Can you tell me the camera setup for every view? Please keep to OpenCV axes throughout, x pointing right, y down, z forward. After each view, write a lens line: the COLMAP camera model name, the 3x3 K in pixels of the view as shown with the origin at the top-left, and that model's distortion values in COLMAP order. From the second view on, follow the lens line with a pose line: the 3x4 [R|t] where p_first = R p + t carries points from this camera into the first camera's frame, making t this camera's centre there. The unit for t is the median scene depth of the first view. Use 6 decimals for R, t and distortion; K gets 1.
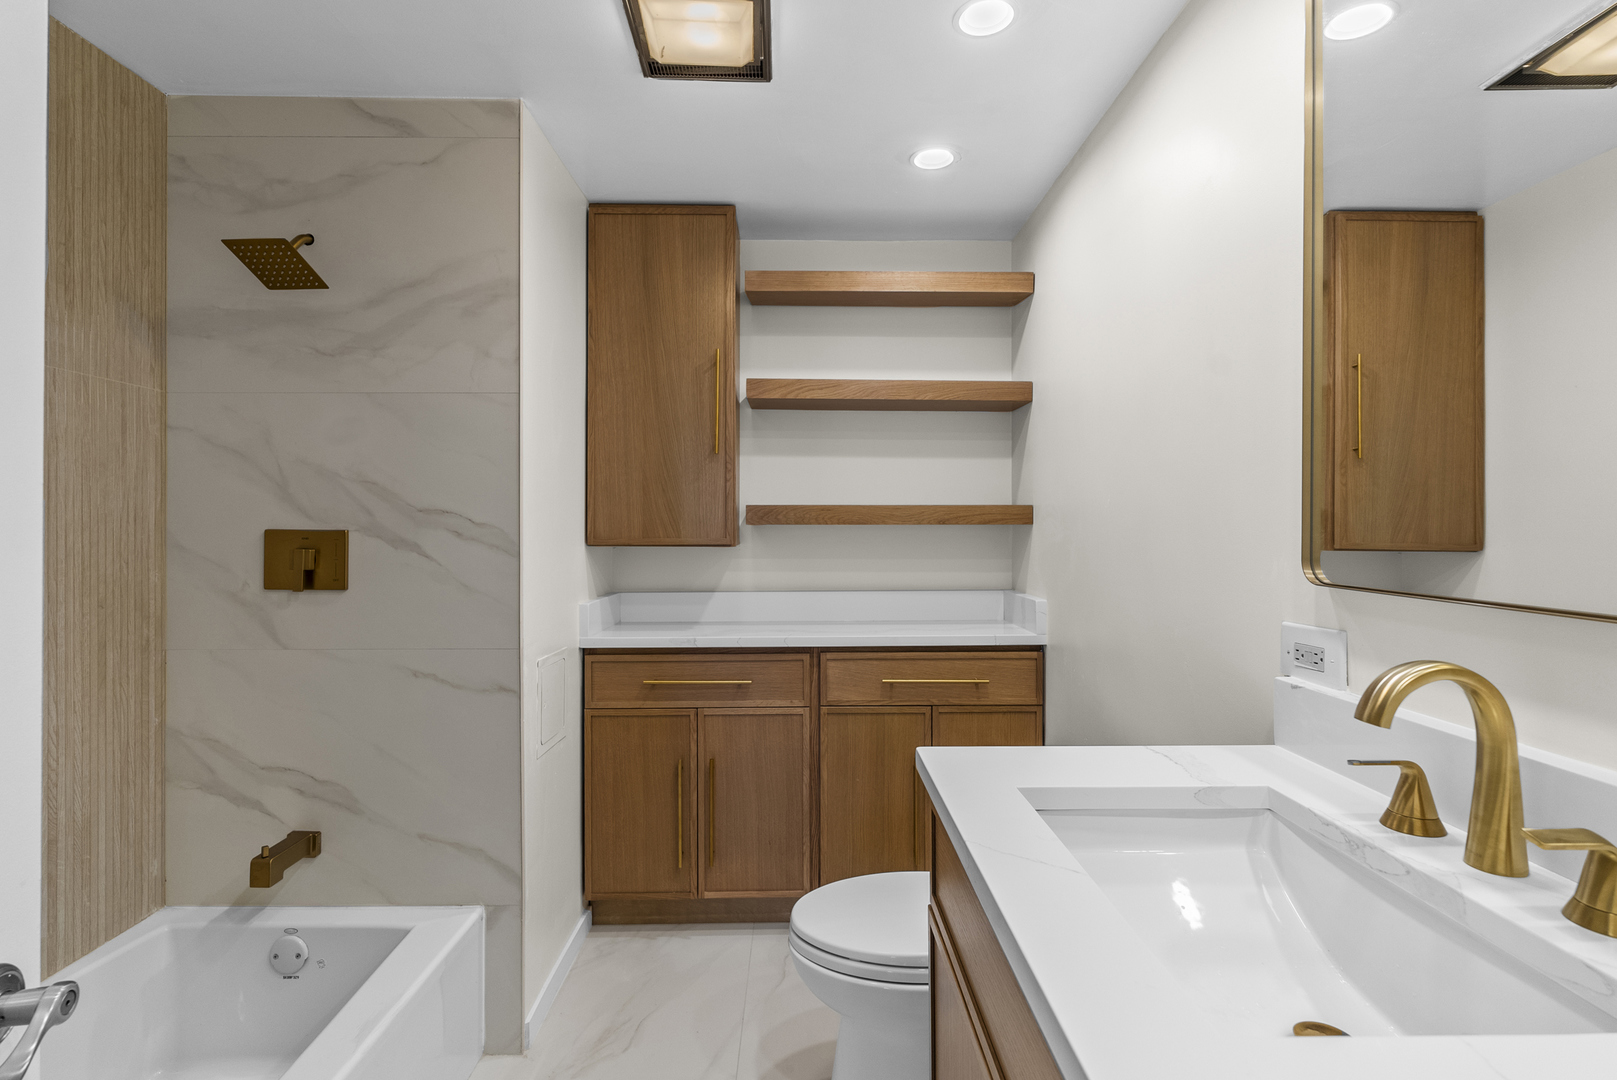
lens RADIAL K [[781.9, 0, 808.5], [0, 781.9, 540.0], [0, 0, 1]] dist [-0.001568, -0.000073]
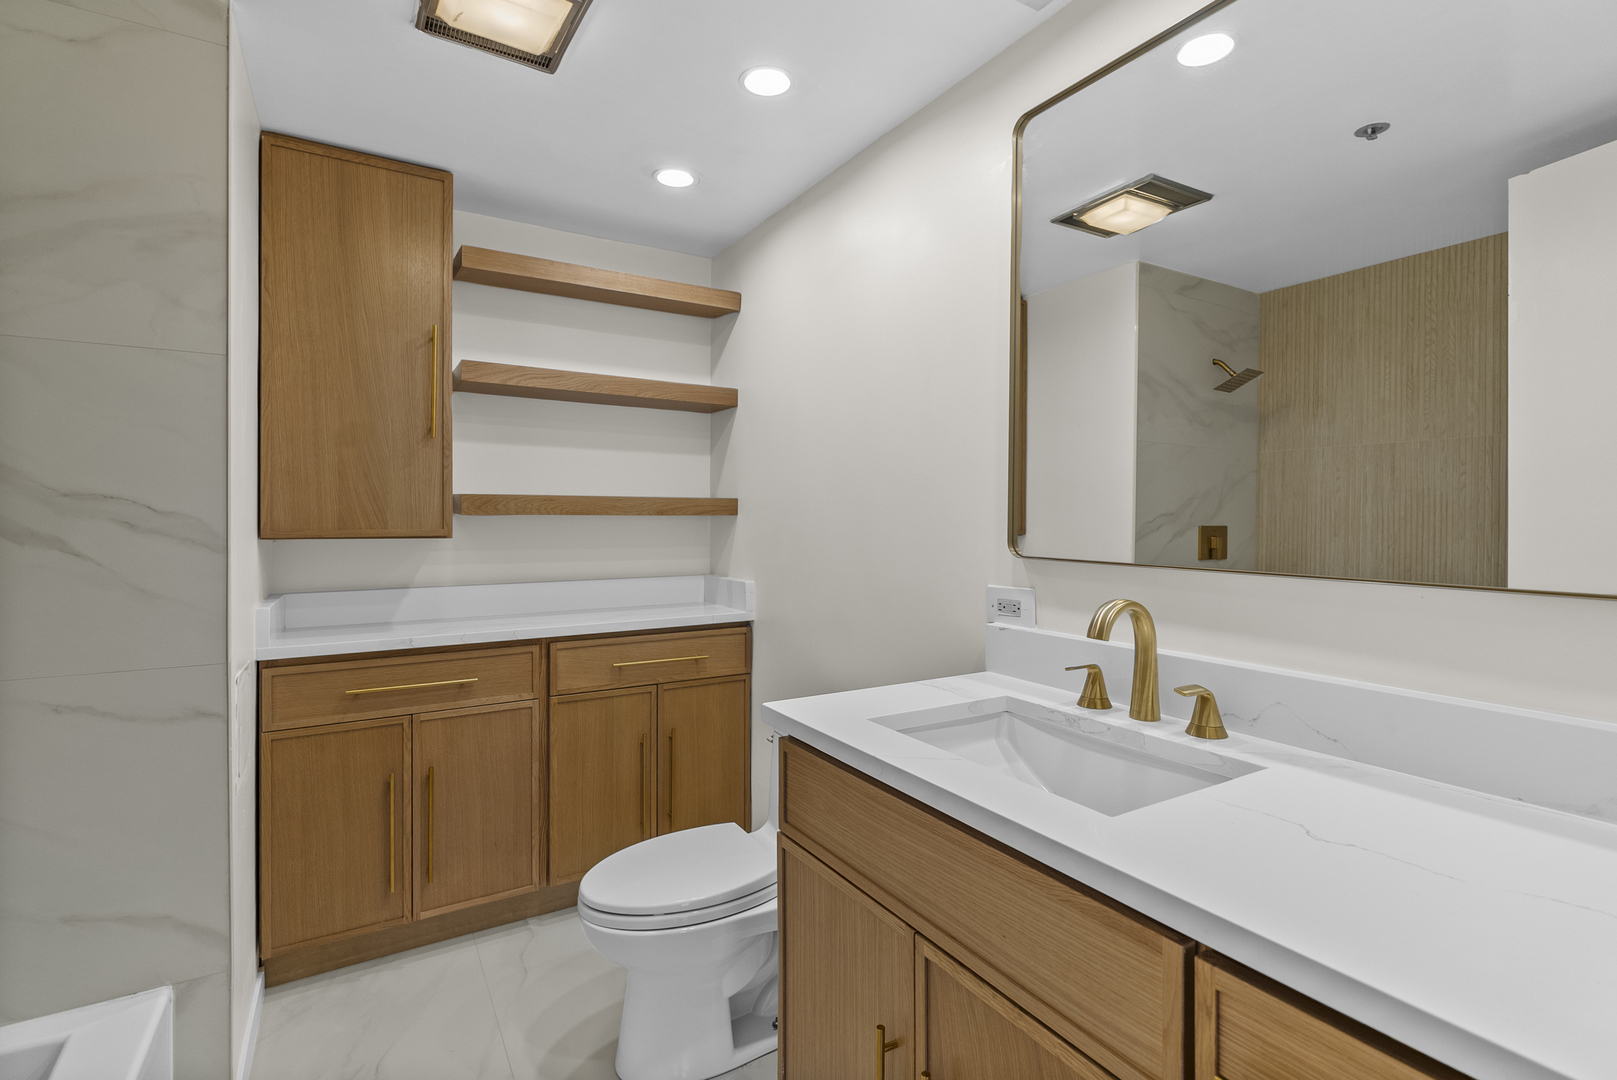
lens RADIAL K [[790.4, 0, 808.8], [0, 790.4, 538.8], [0, 0, 1]] dist [0.001583, 0.000855]
pose [[0.853756, -0.011960, 0.520536, -0.225476], [0.006128, 0.999898, 0.012924, -0.000177], [-0.520637, -0.007844, 0.853742, -0.032585]]
